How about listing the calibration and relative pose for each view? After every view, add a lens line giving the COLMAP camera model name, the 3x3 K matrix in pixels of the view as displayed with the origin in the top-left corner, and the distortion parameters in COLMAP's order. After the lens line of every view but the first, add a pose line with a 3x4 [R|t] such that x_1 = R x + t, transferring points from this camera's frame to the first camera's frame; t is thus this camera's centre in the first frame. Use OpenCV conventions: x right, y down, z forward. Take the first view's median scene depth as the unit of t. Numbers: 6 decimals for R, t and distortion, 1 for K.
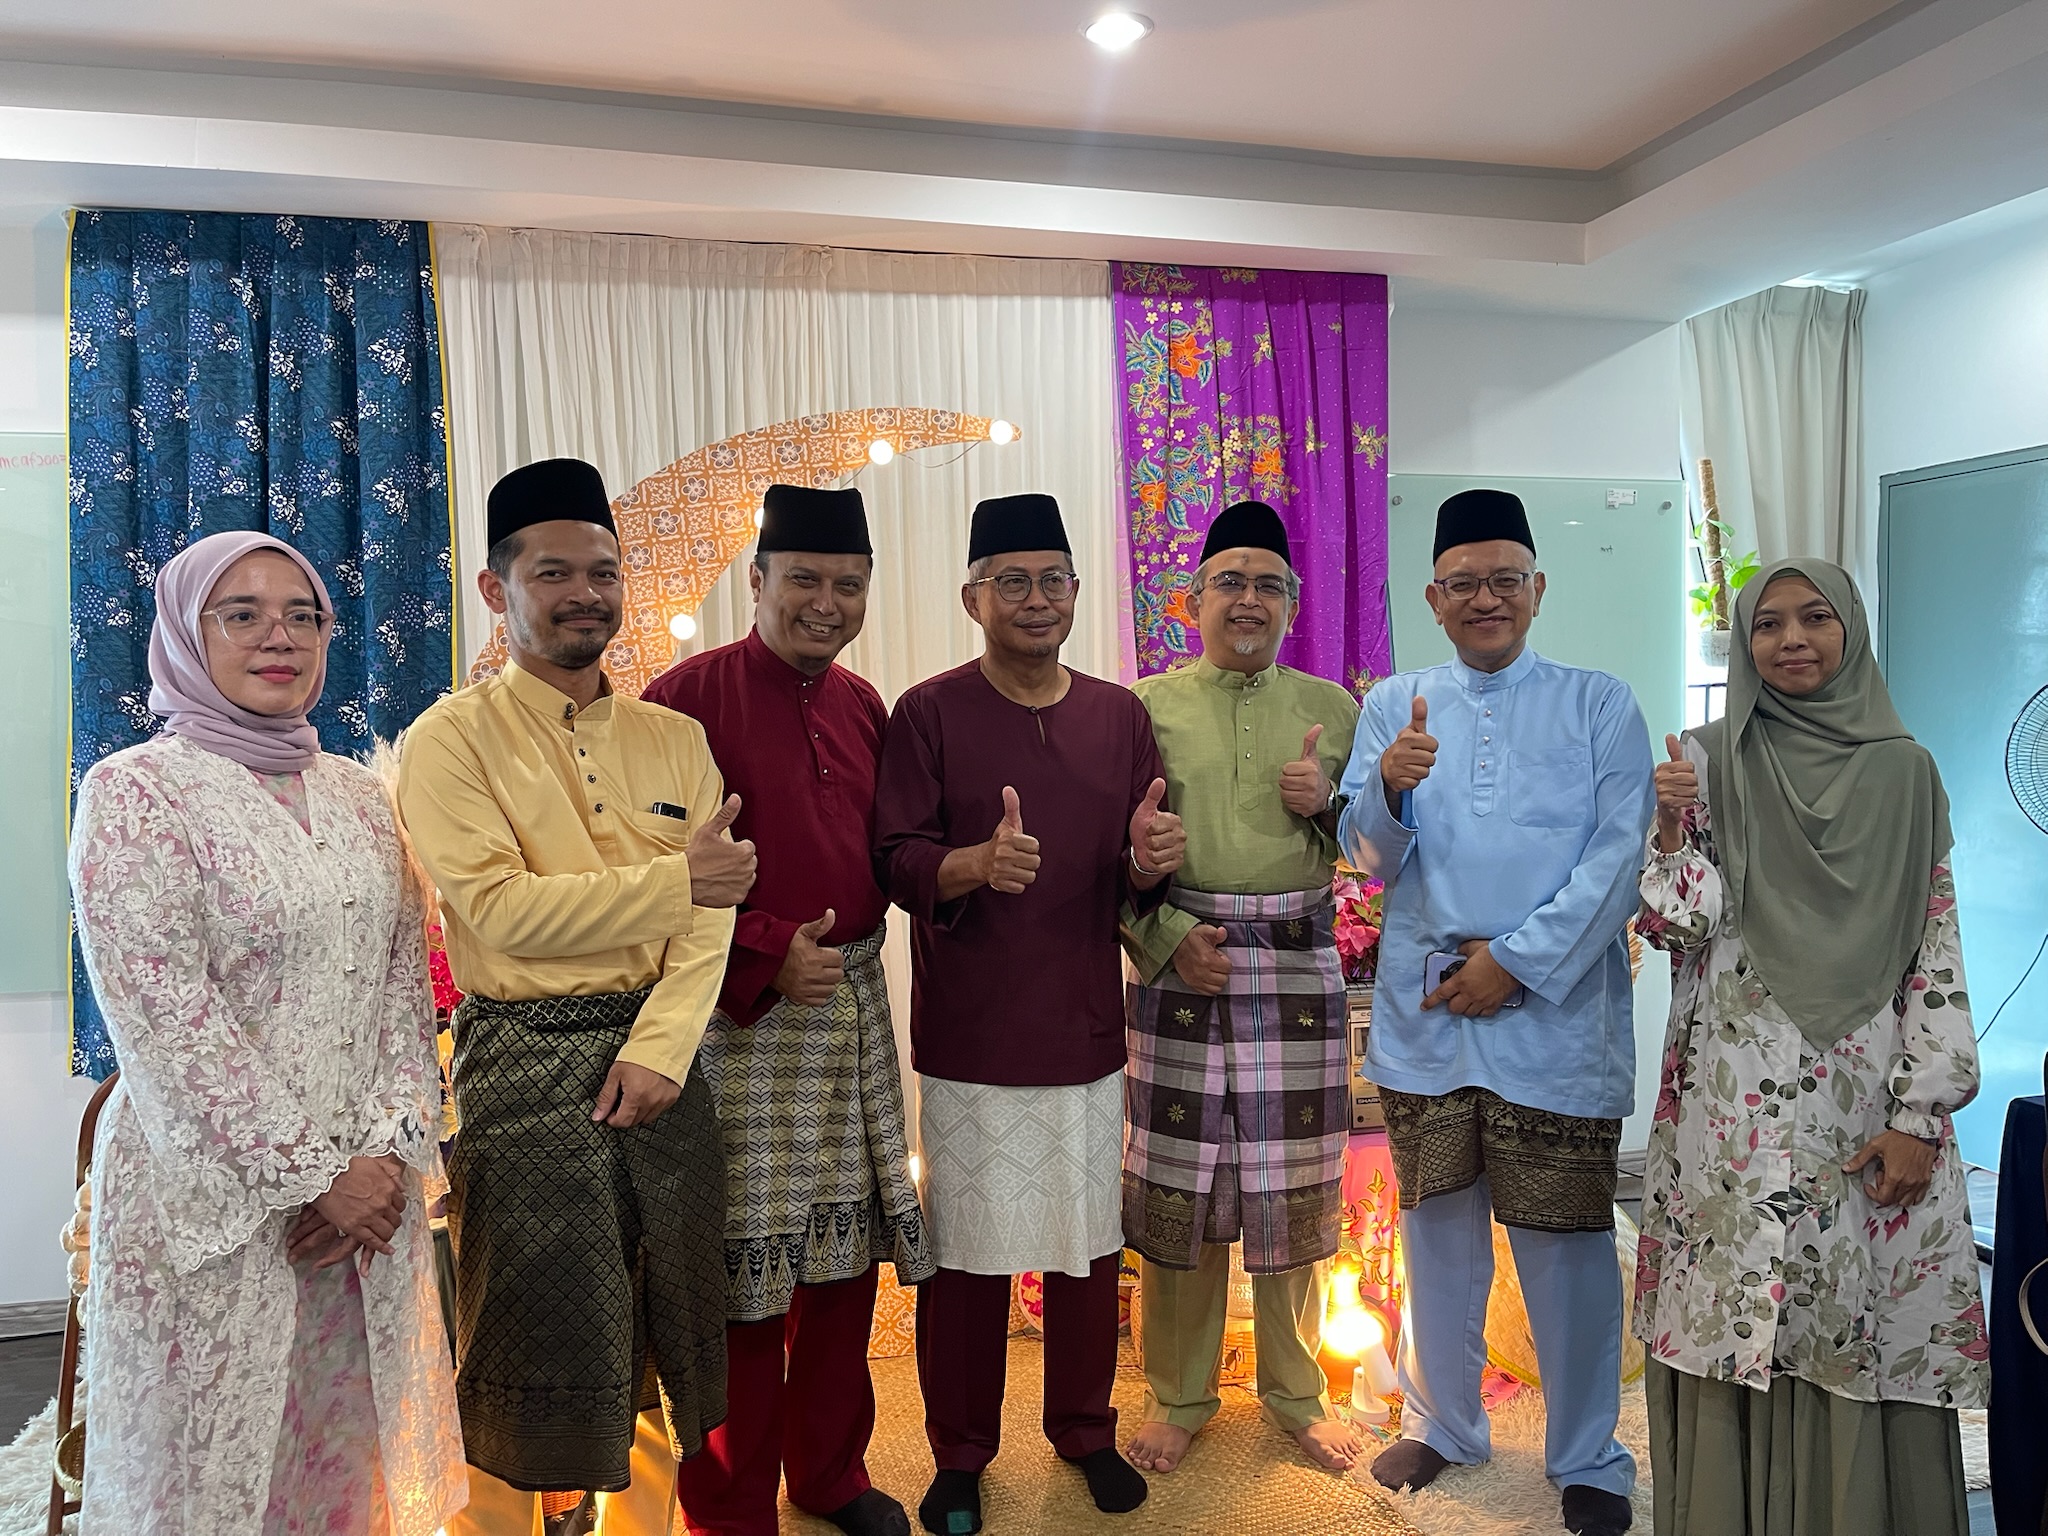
lens RADIAL K [[1520.2, 0, 1006.5], [0, 1520.2, 746.9], [0, 0, 1]] dist [0.049201, -0.047391]
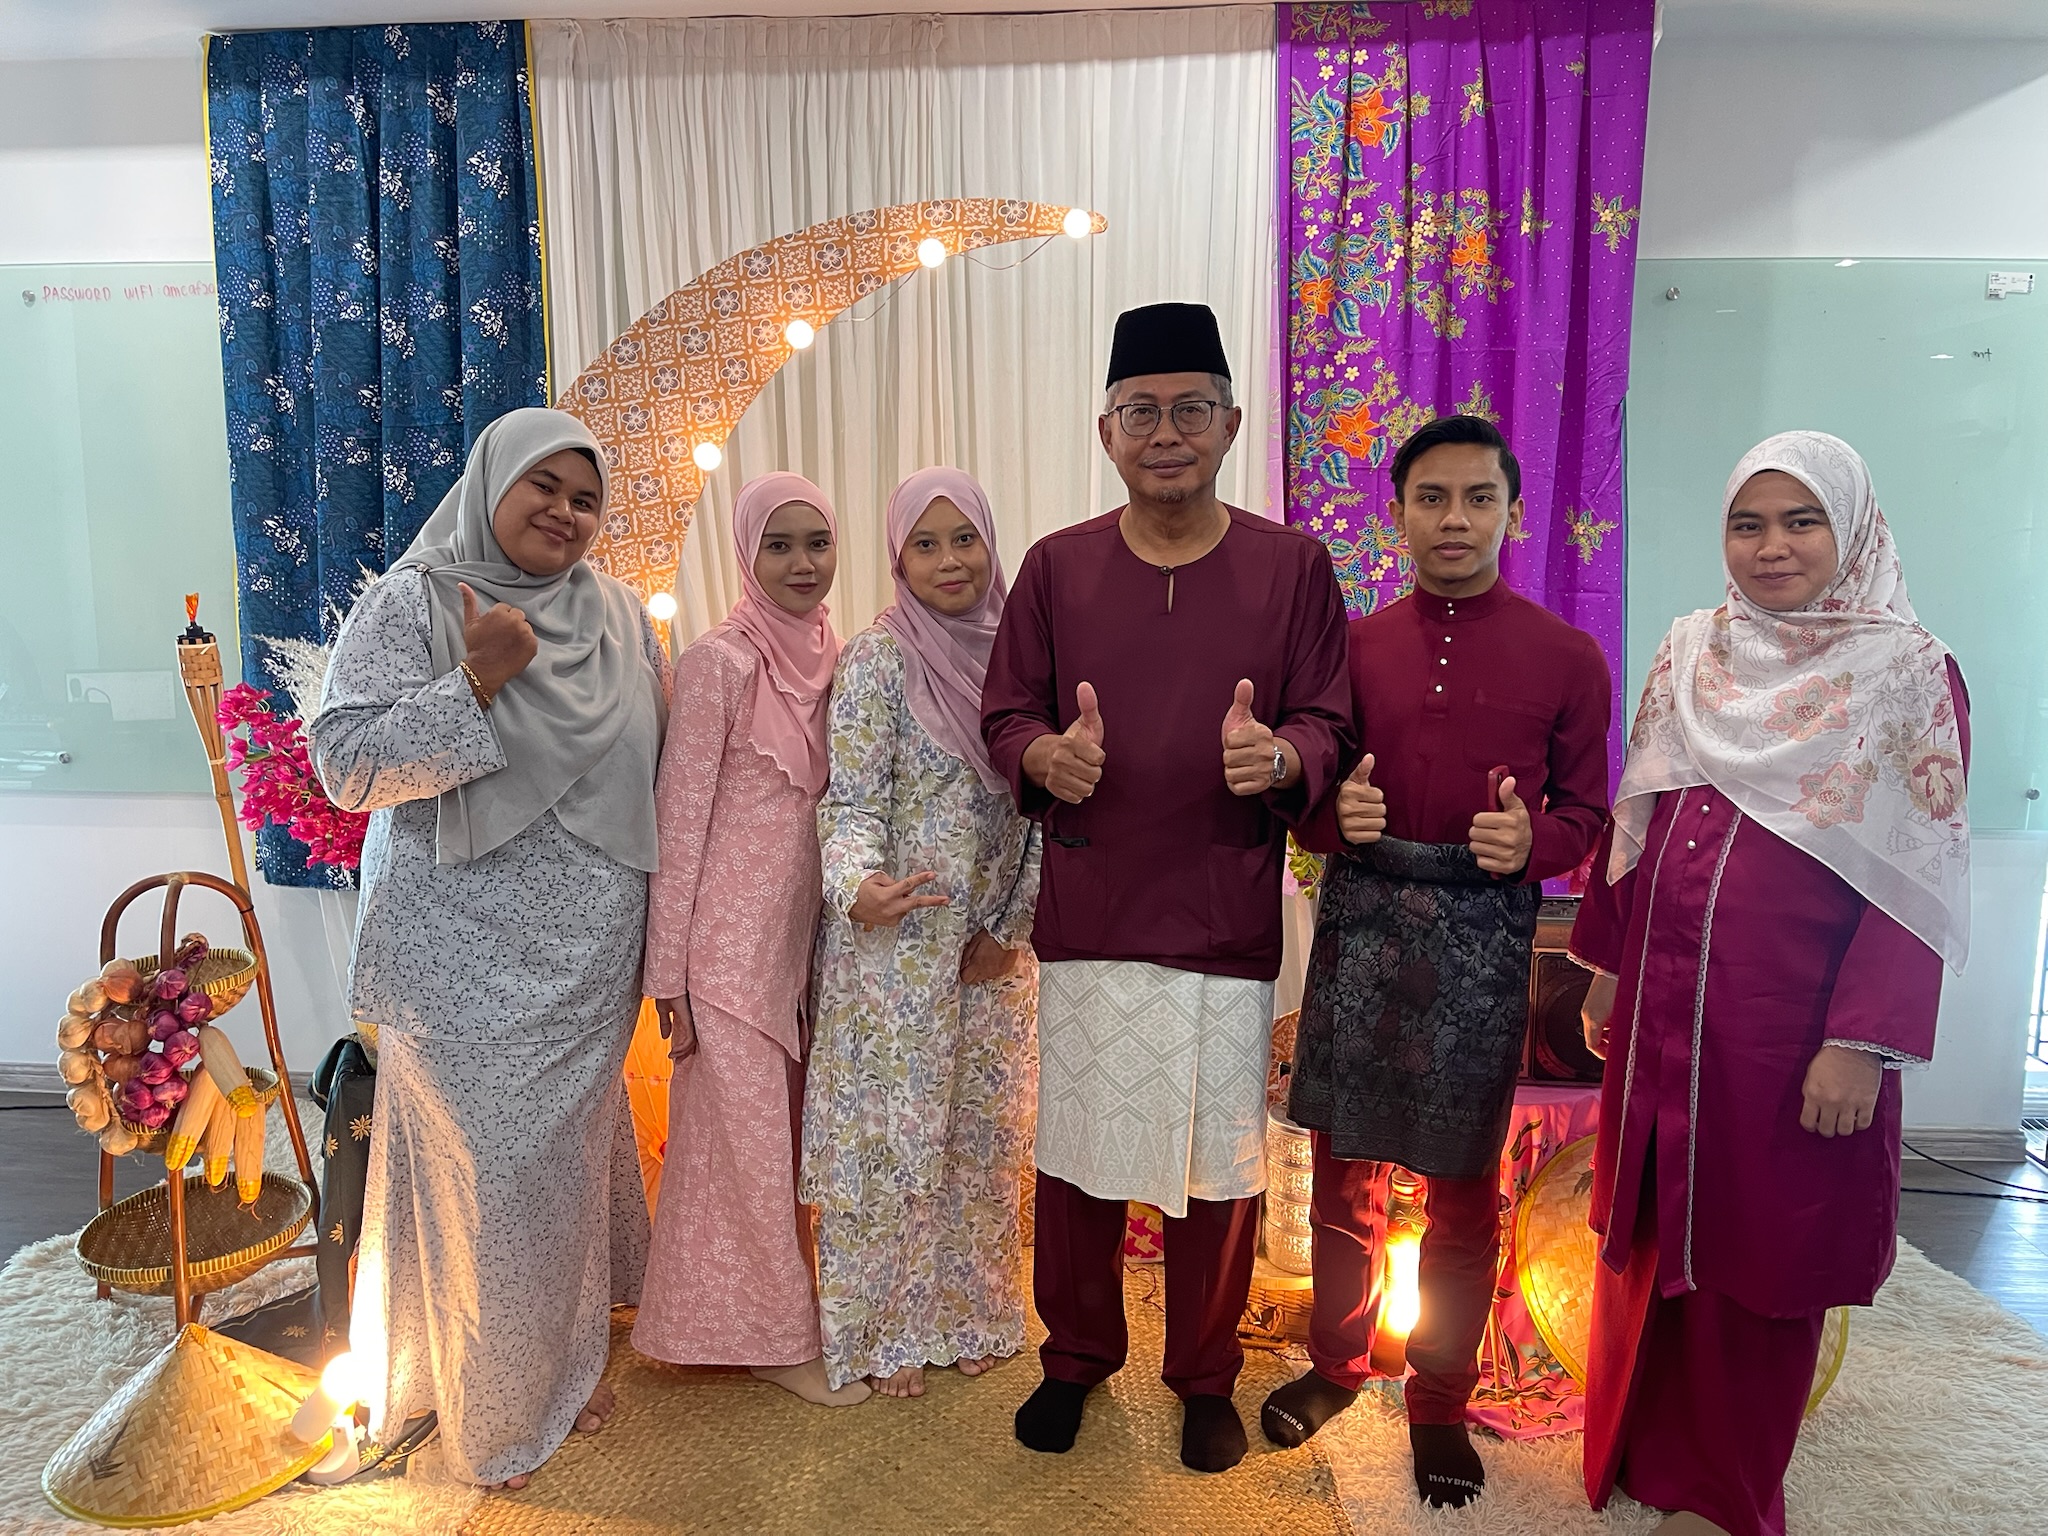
lens RADIAL K [[1520.2, 0, 995.3], [0, 1520.2, 732.0], [0, 0, 1]] dist [0.049201, -0.047391]
pose [[0.951936, 0.059151, -0.300532, 0.211497], [-0.027092, 0.993591, 0.109745, -0.017110], [0.305097, -0.096328, 0.947437, 0.146697]]
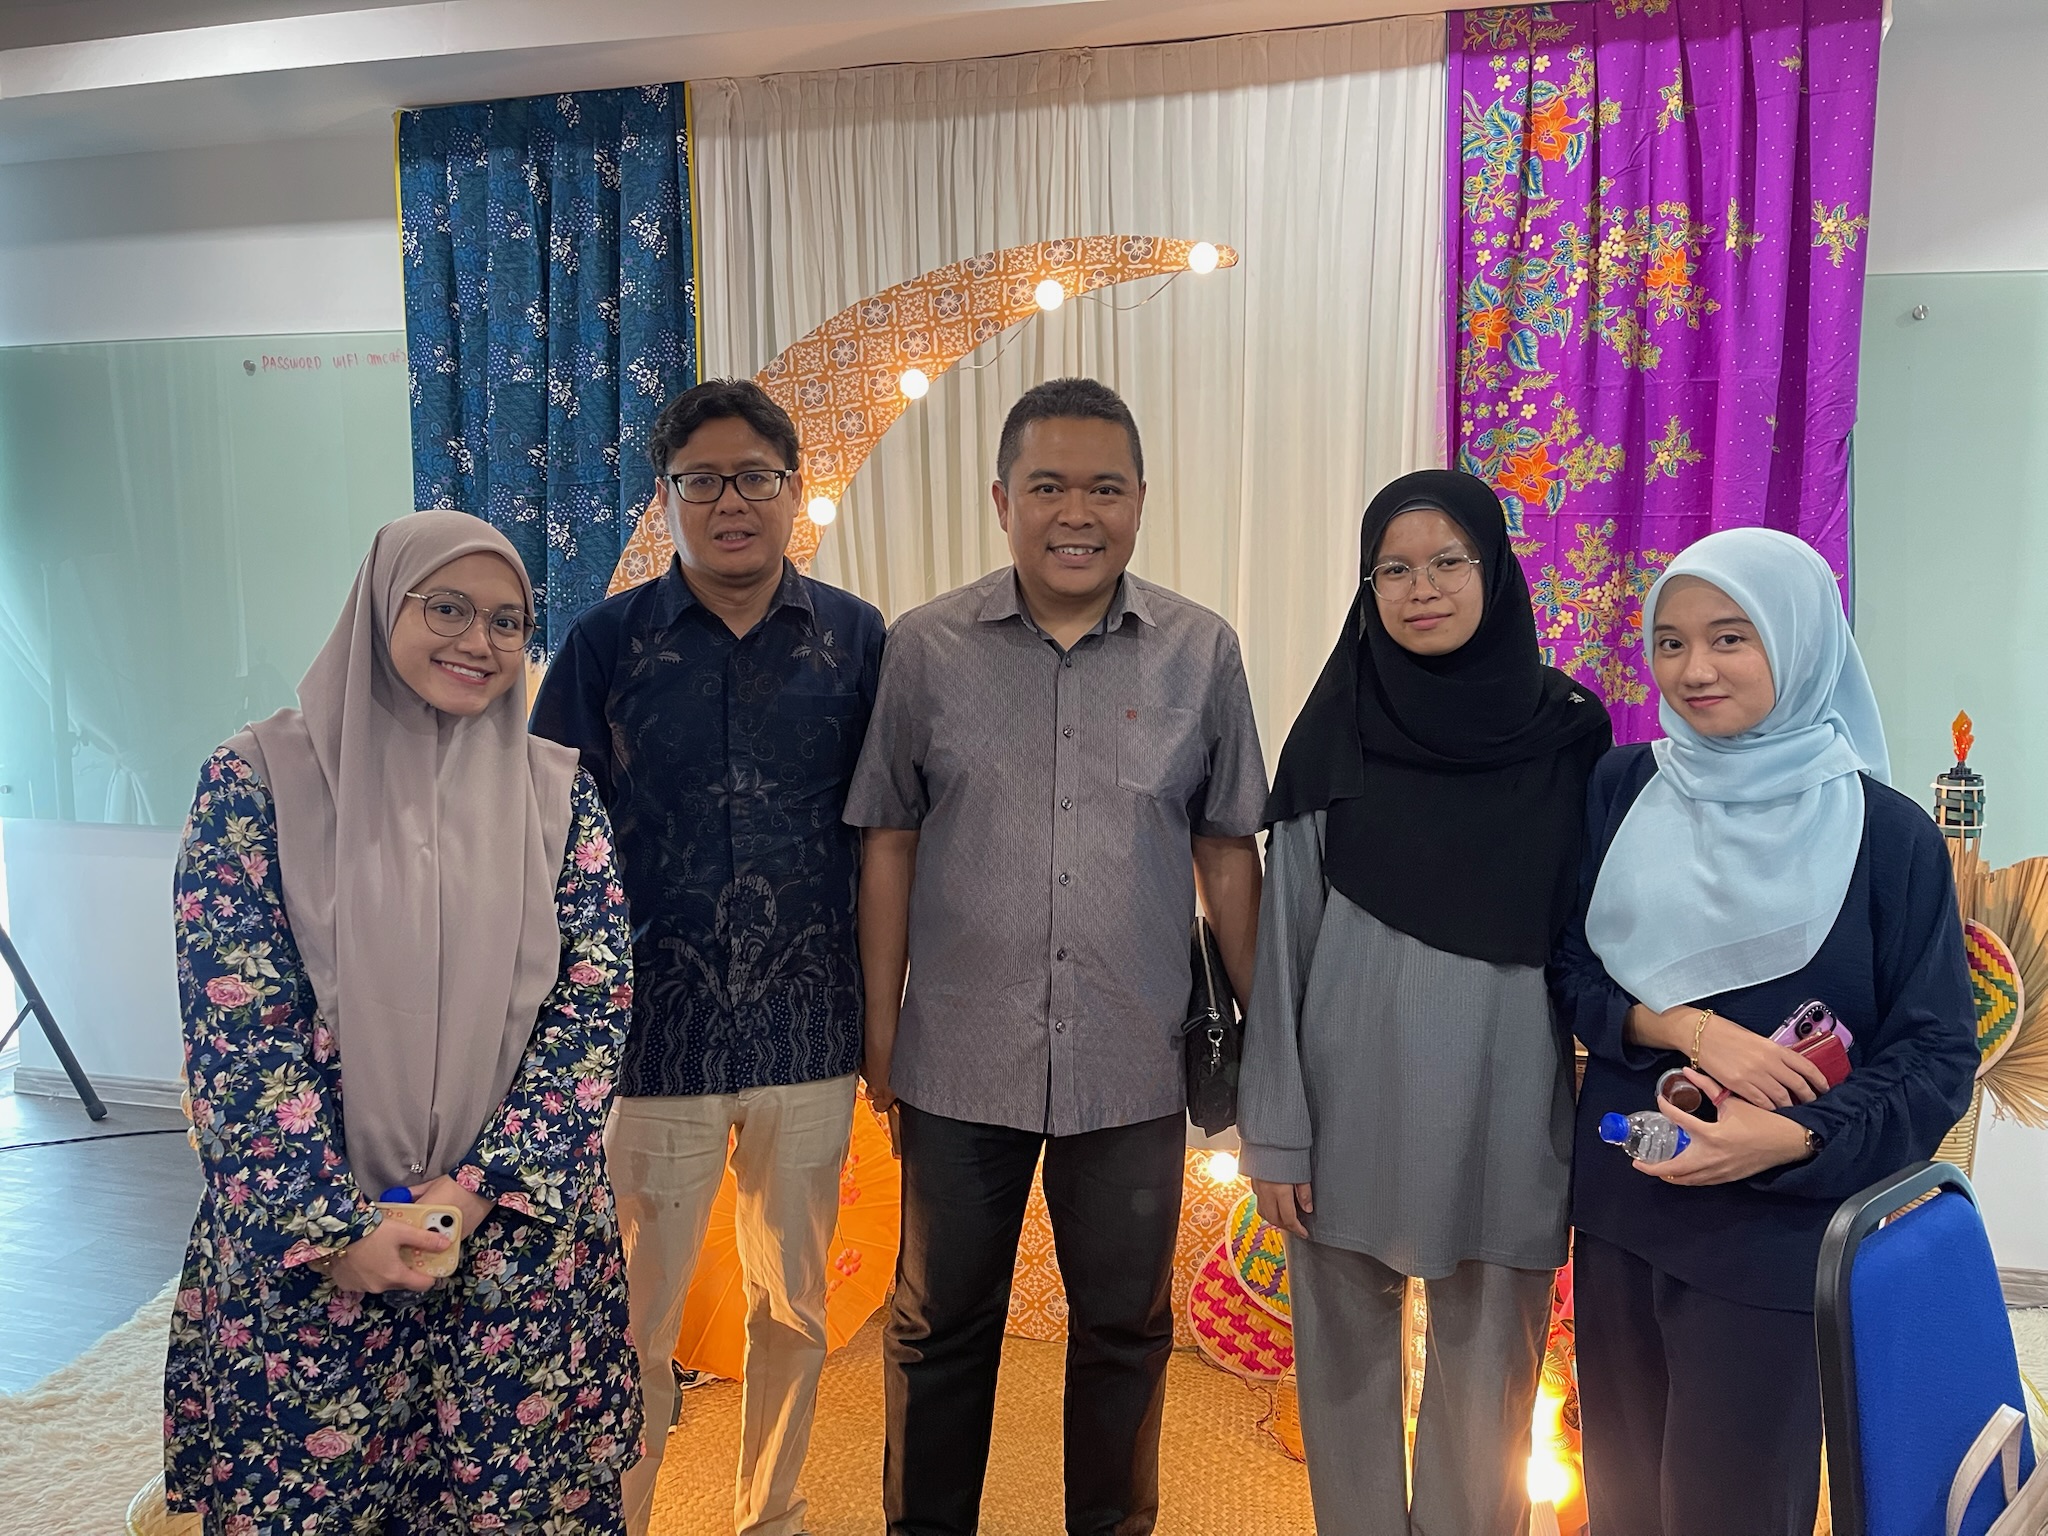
lens RADIAL K [[1520.2, 0, 1018.9], [0, 1520.2, 756.4], [0, 0, 1]] dist [0.049201, -0.047391]
pose [[0.884252, 0.069920, -0.461746, 0.278890], [-0.027618, 0.994827, 0.097753, -0.022628], [0.466193, -0.073686, 0.881609, 0.222696]]
